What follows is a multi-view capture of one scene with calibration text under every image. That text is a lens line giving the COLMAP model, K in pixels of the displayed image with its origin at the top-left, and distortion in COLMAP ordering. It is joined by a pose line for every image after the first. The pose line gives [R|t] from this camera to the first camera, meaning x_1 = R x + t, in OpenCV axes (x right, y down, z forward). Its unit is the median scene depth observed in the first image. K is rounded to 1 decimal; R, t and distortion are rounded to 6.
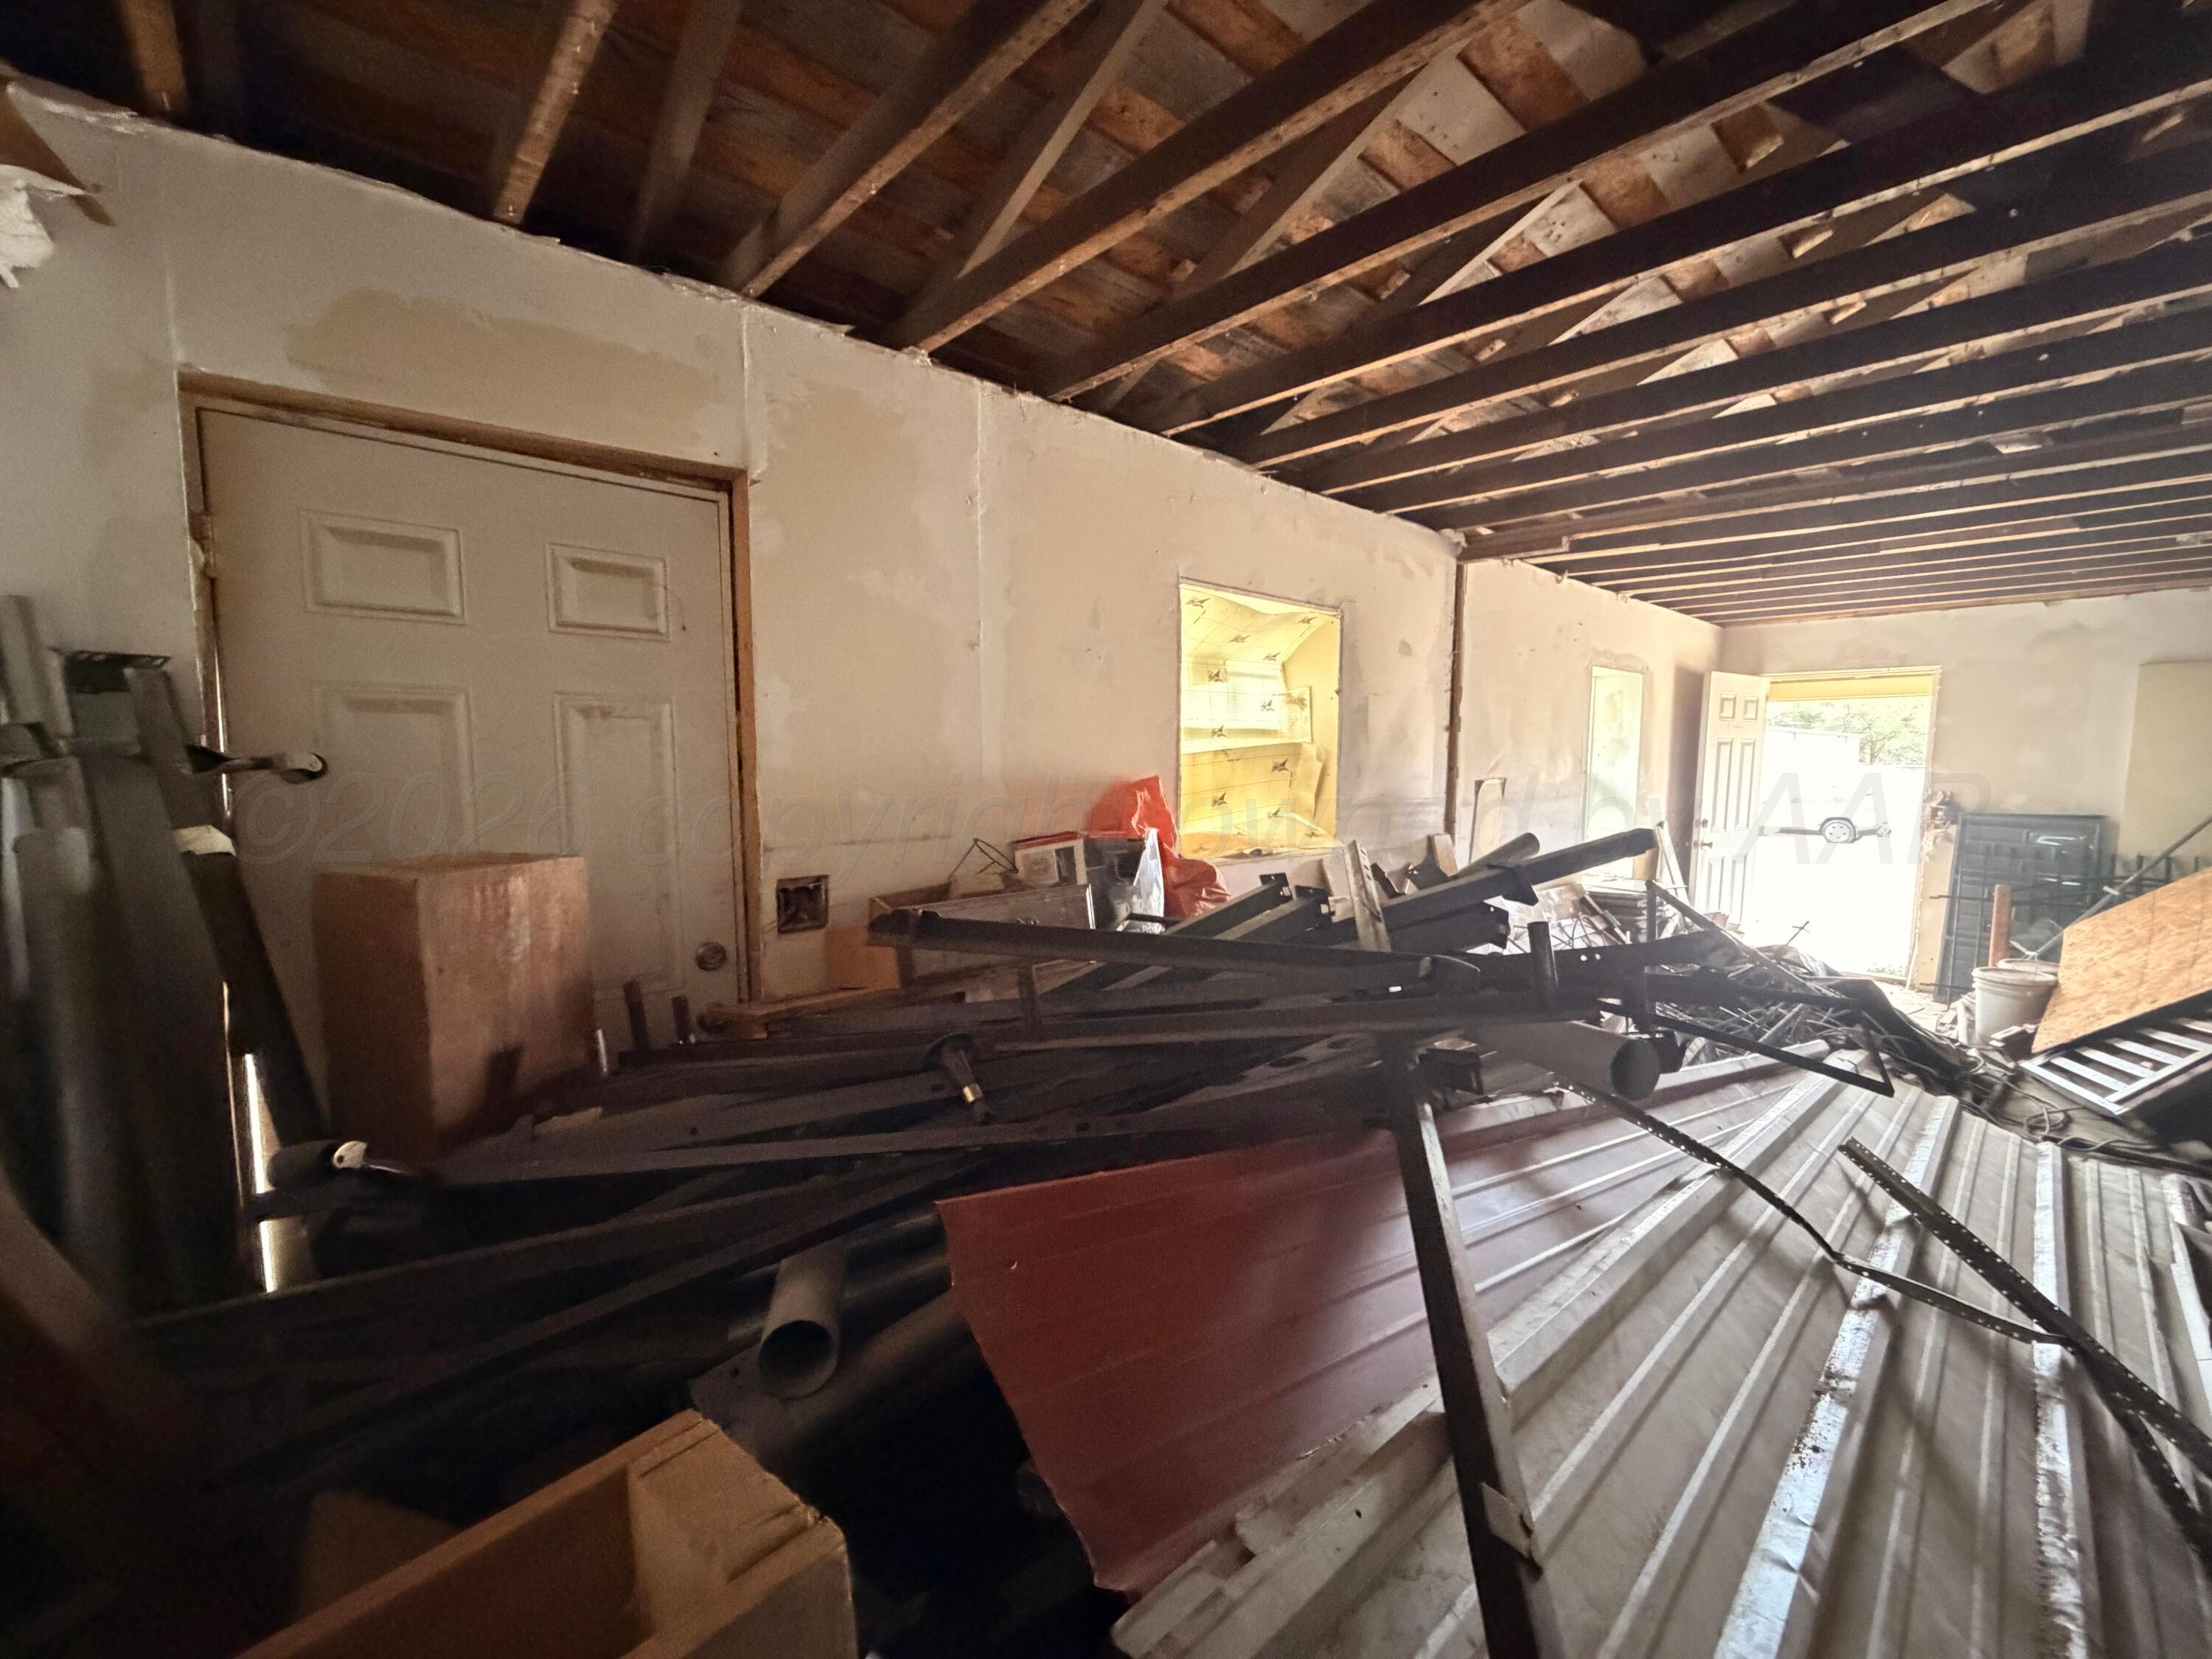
lens RADIAL K [[889.4, 0, 1098.6], [0, 889.4, 832.9], [0, 0, 1]] dist [0.000892, 0.000298]
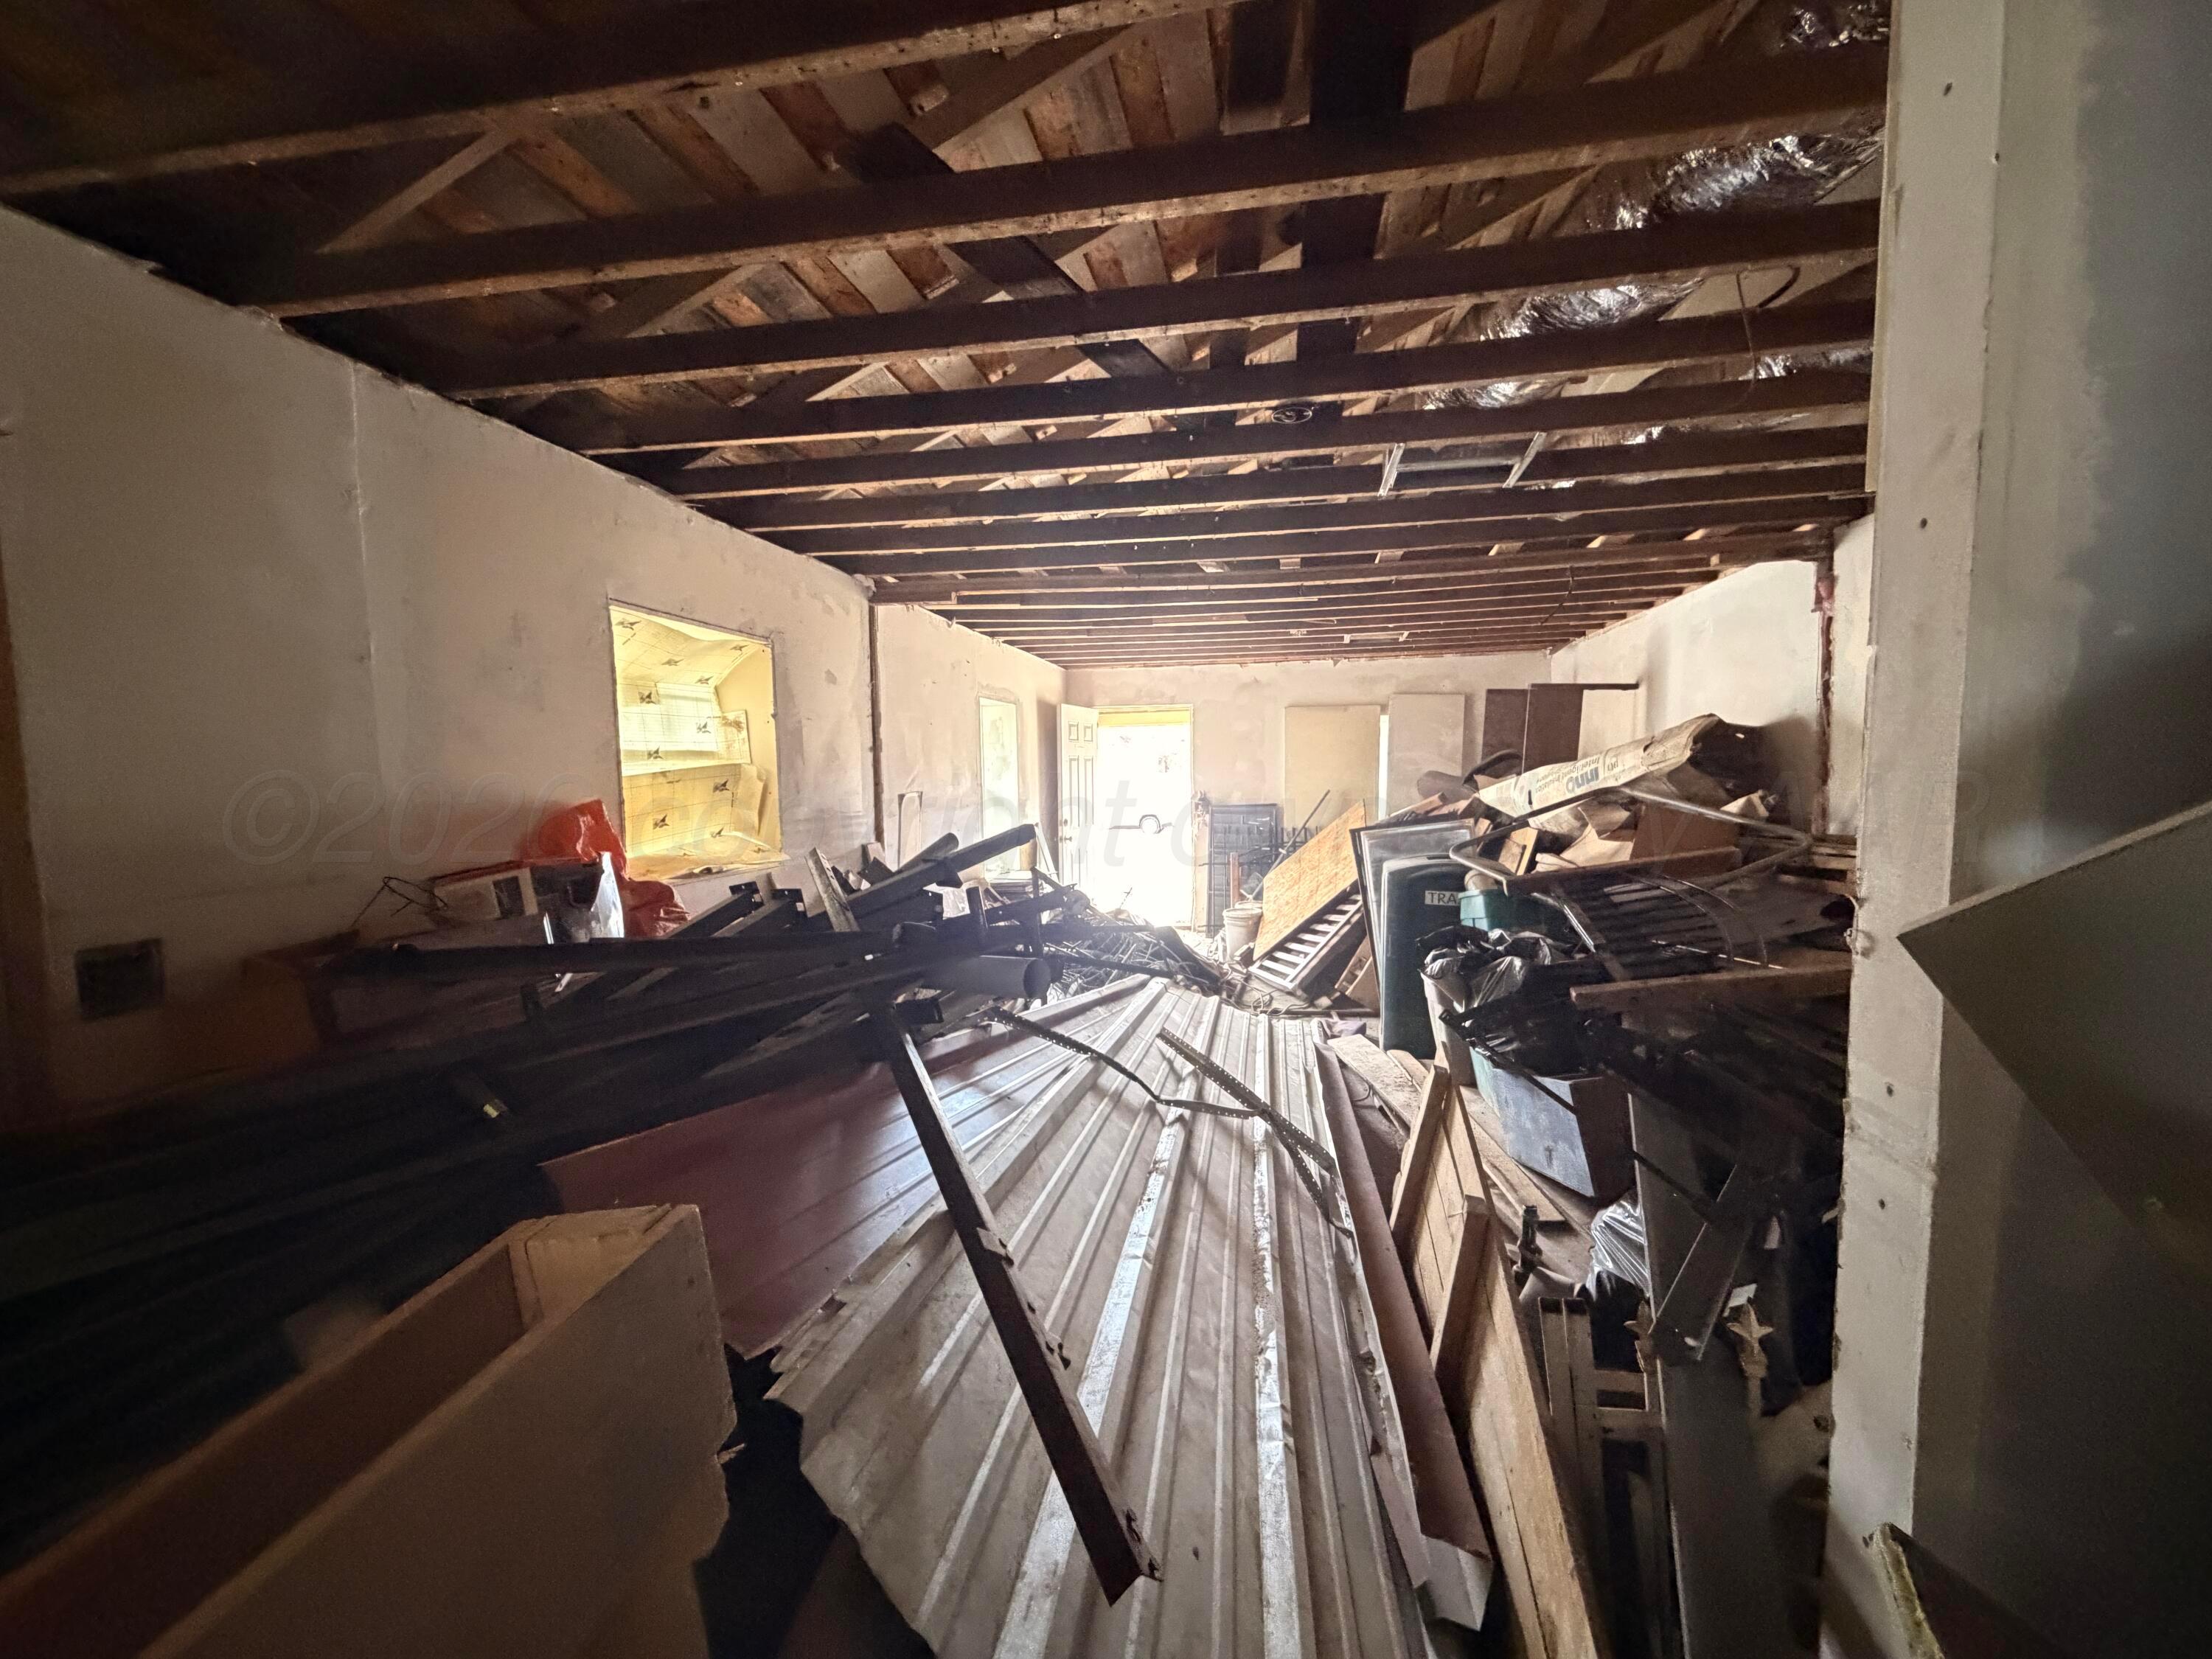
lens RADIAL K [[889.4, 0, 1098.6], [0, 889.4, 832.9], [0, 0, 1]] dist [0.000892, 0.000298]
pose [[0.803580, -0.059850, 0.592180, -0.080774], [0.072591, 0.997359, 0.002295, 0.010649], [-0.590754, 0.041143, 0.805802, -0.120668]]
